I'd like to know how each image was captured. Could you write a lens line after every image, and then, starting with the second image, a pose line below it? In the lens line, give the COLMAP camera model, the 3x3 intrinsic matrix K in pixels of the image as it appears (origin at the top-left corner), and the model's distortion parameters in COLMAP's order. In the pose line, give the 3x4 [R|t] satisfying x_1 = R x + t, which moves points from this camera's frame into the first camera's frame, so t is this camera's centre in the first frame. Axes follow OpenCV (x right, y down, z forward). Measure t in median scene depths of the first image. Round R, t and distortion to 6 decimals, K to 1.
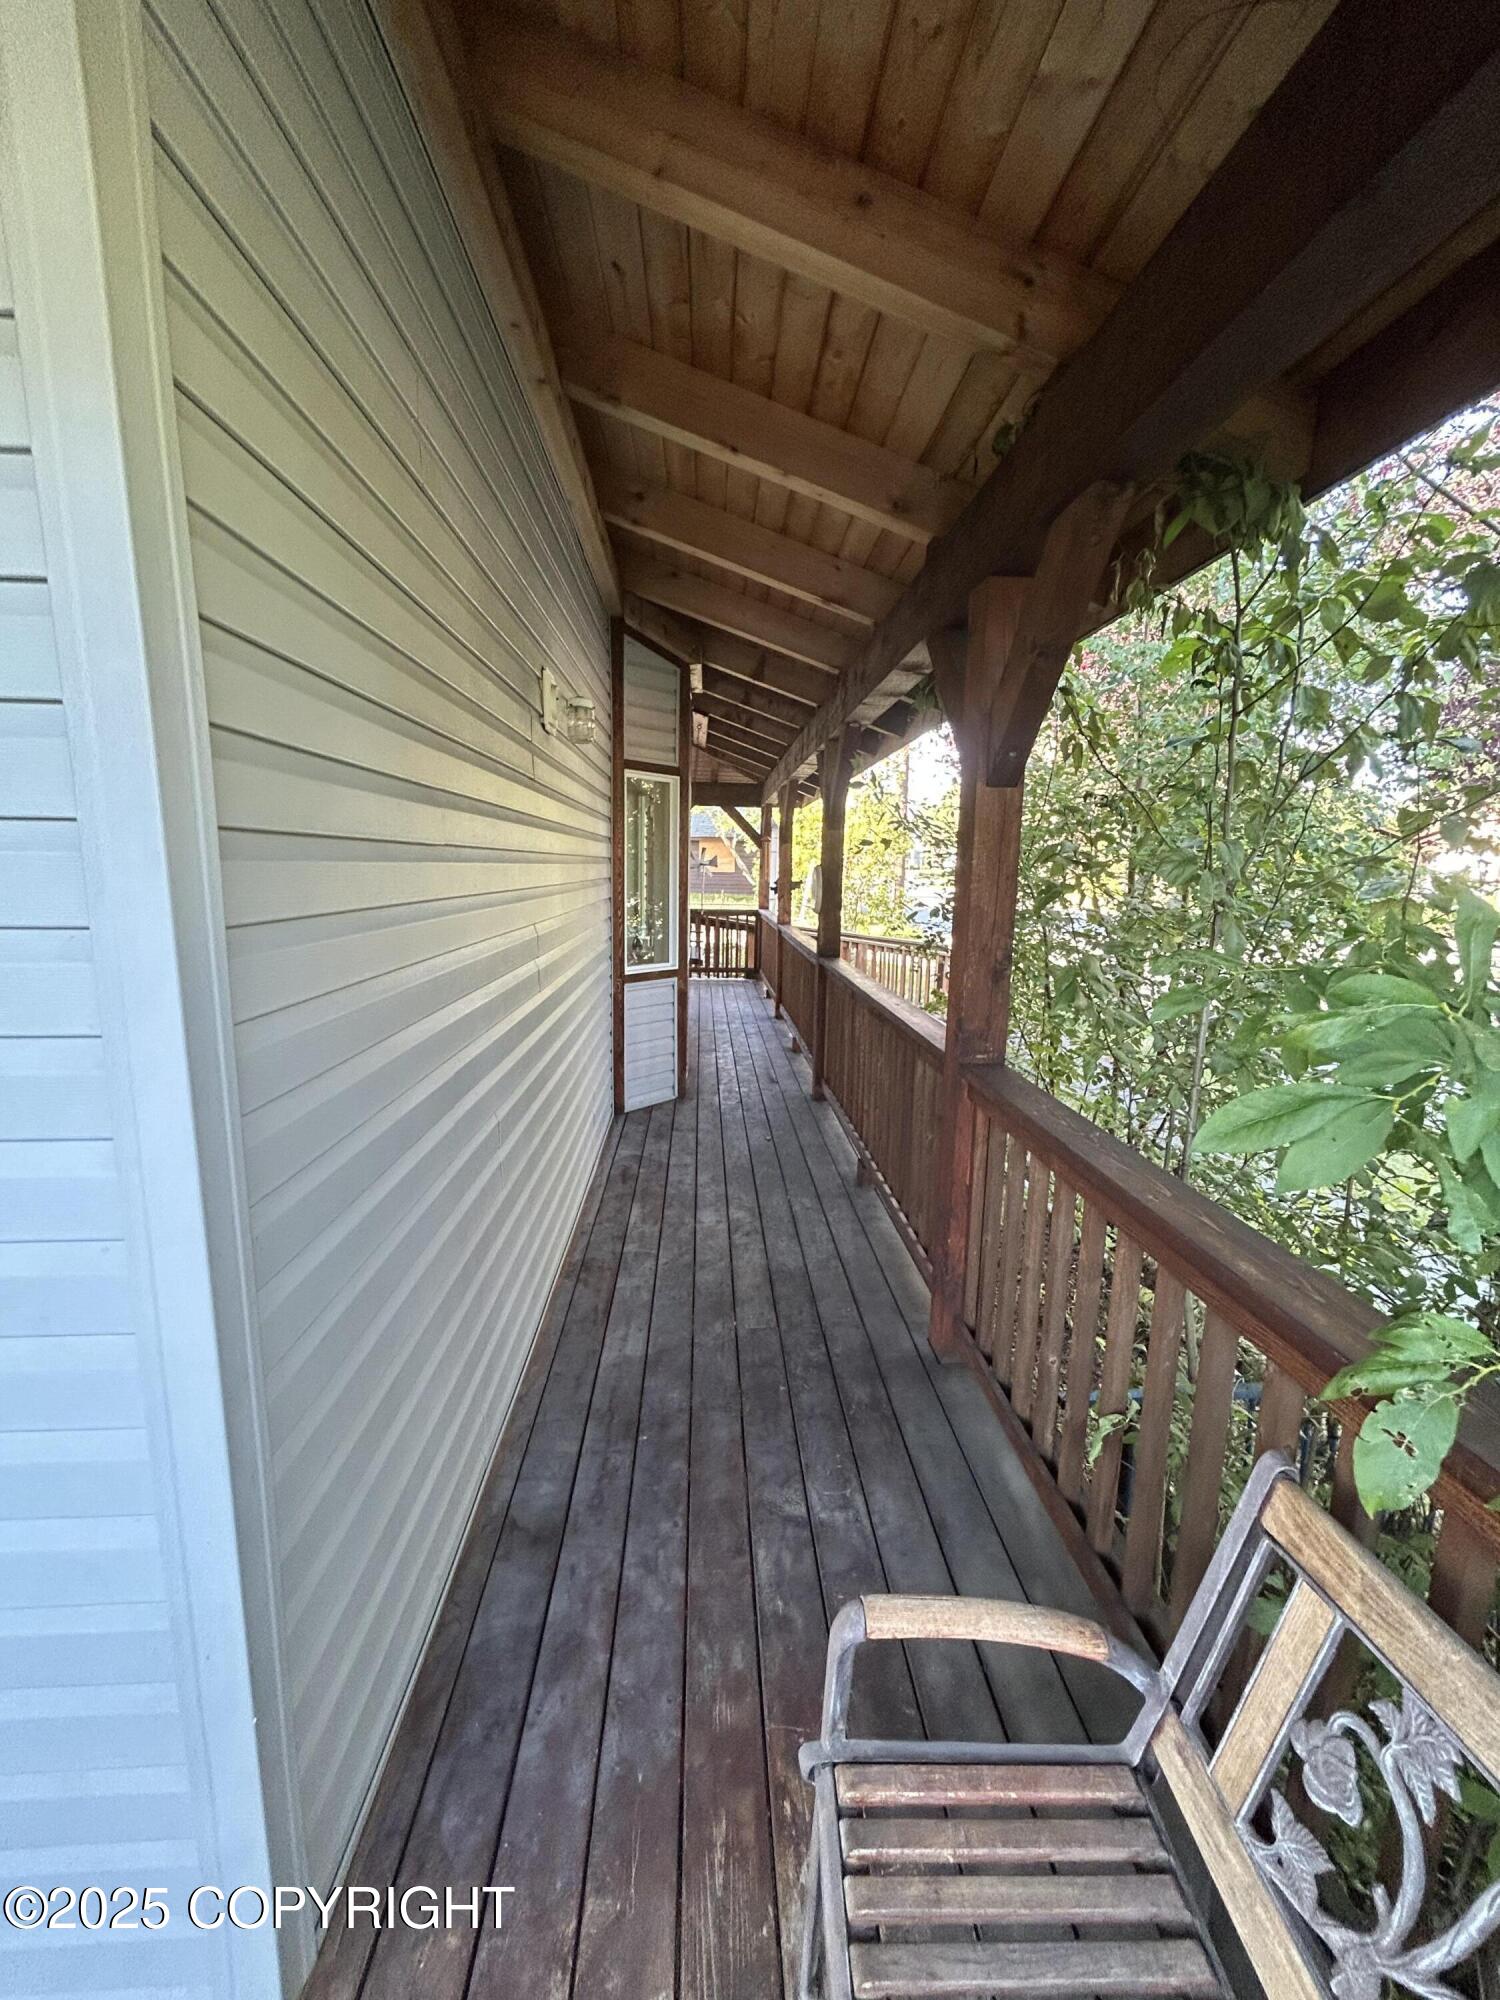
lens RADIAL K [[803.6, 0, 749.0], [0, 803.6, 1002.6], [0, 0, 1]] dist [0.000348, -0.000203]
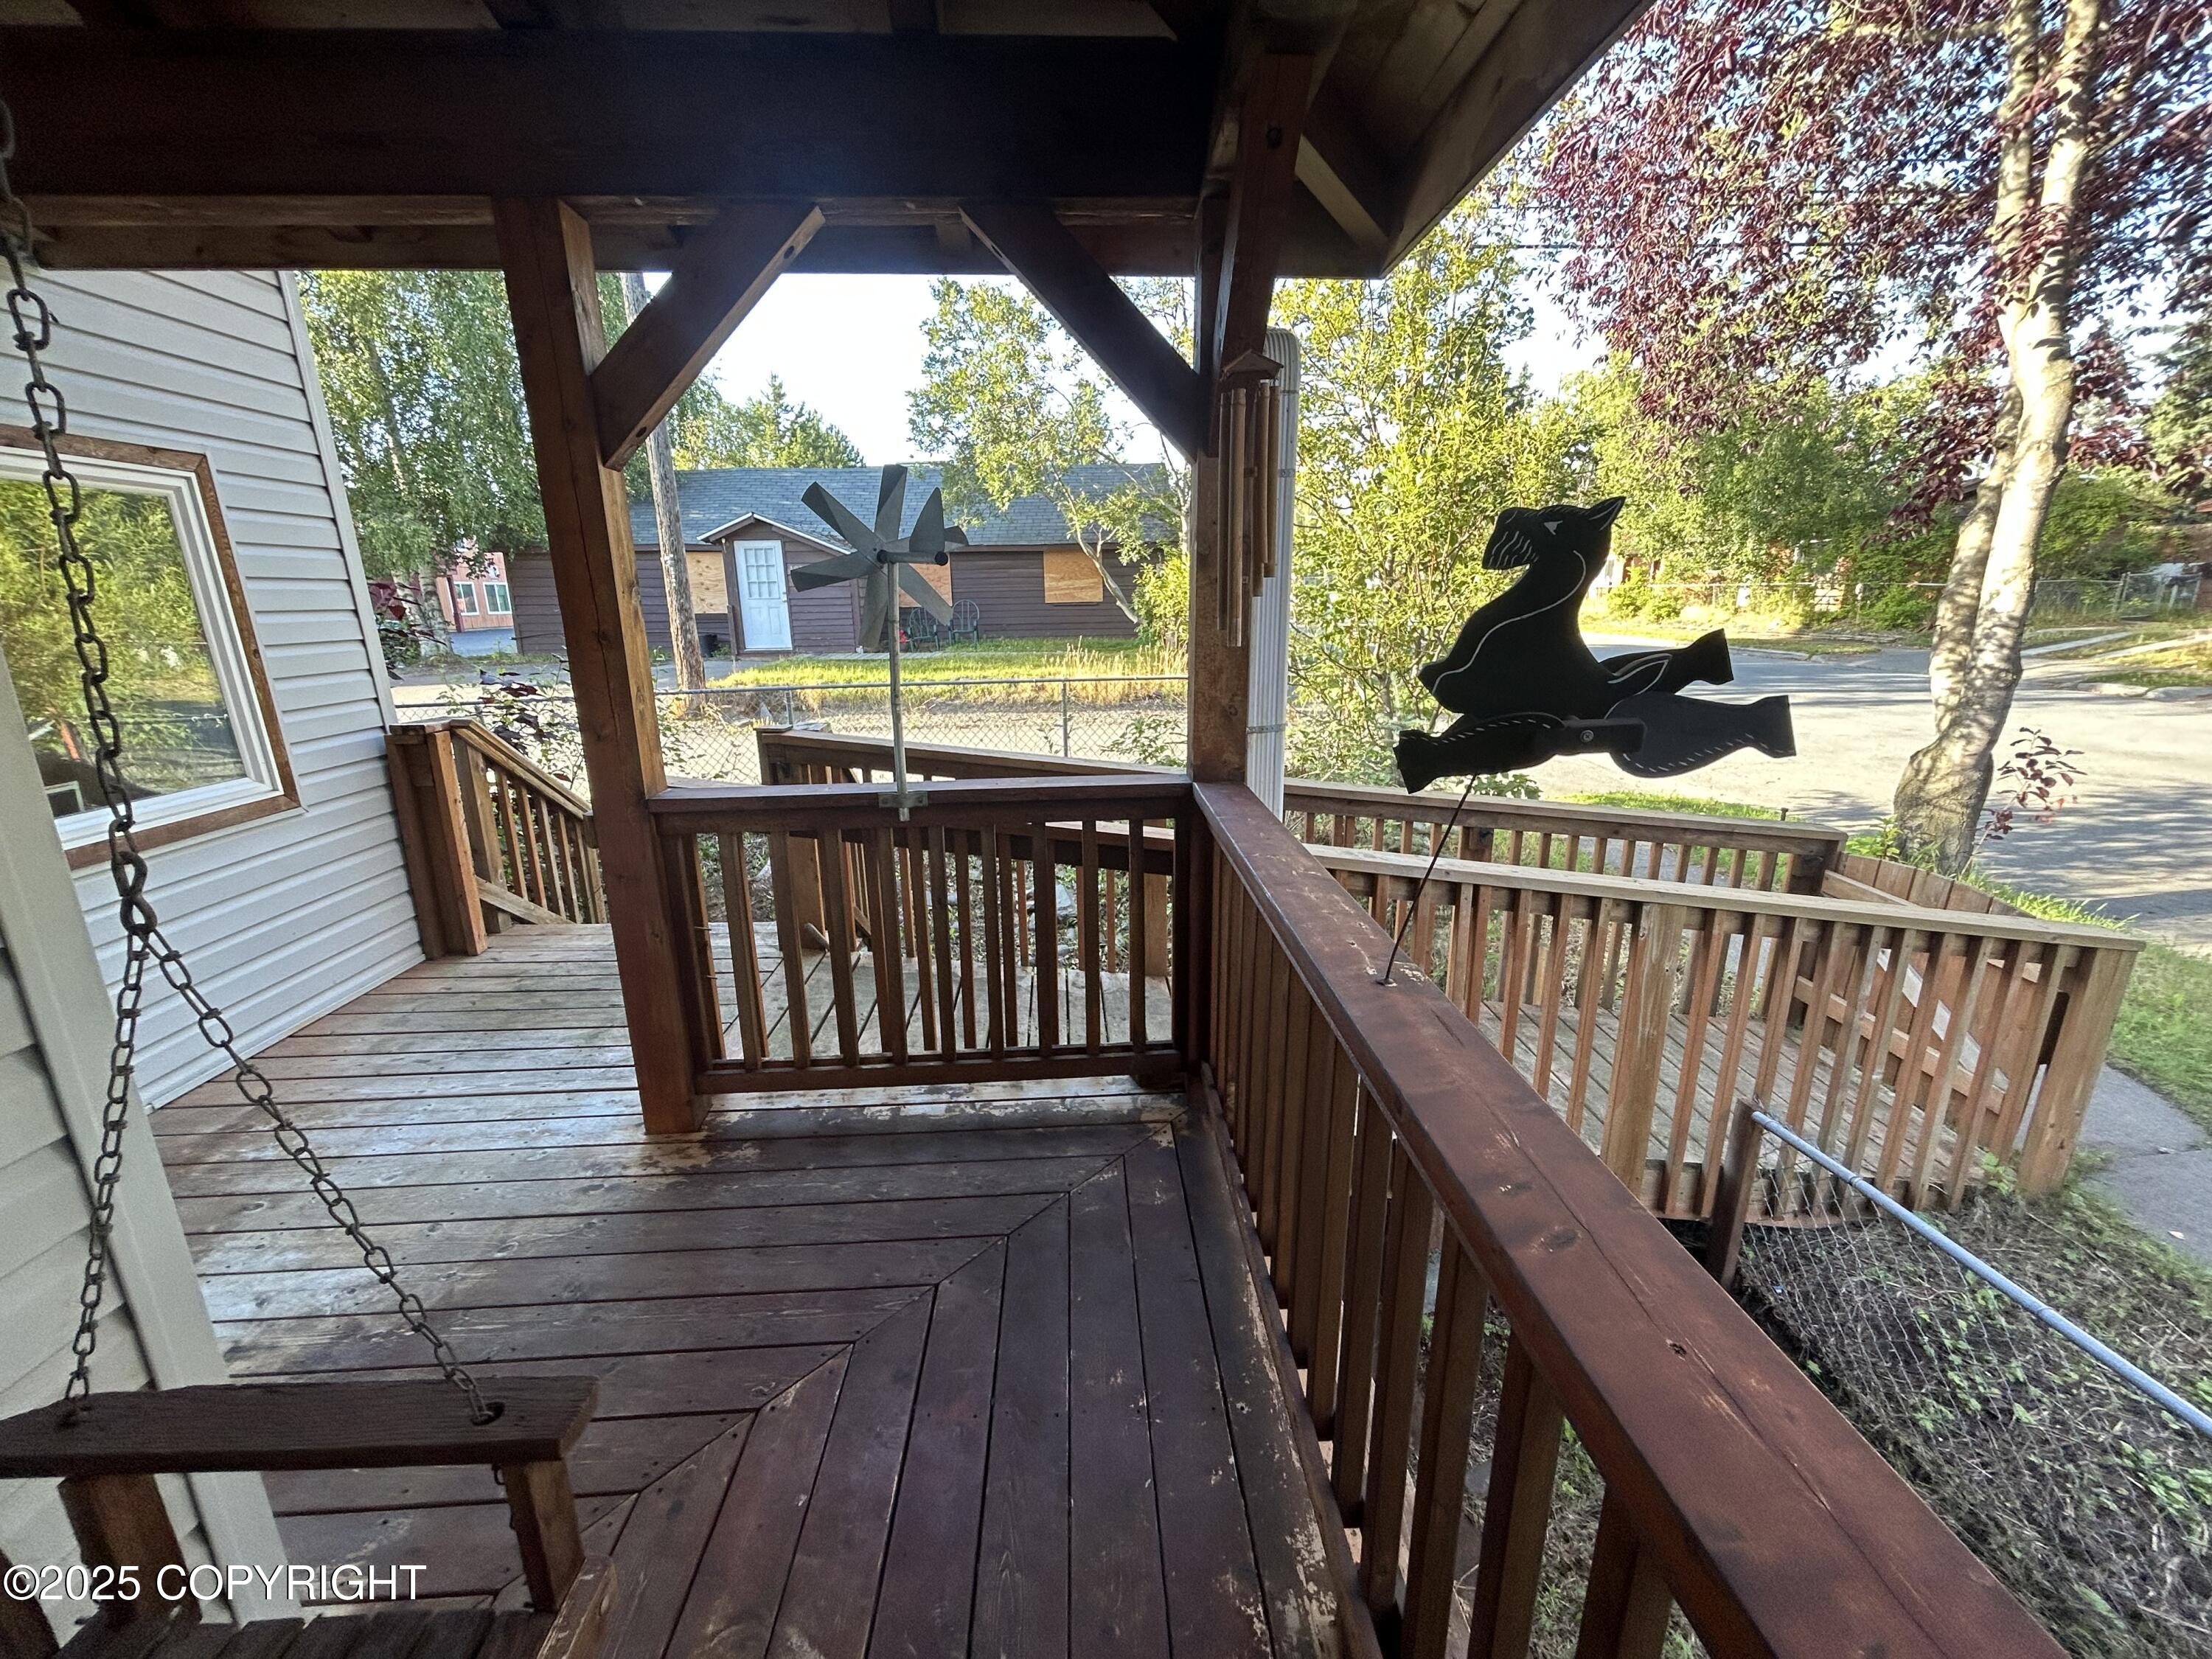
lens RADIAL K [[888.7, 0, 1107.2], [0, 888.7, 836.2], [0, 0, 1]] dist [0.000348, -0.000203]
pose [[0.999203, -0.029746, -0.026606, -0.003204], [0.032119, 0.995080, 0.093725, -0.119079], [0.023687, -0.094505, 0.995243, 0.773054]]
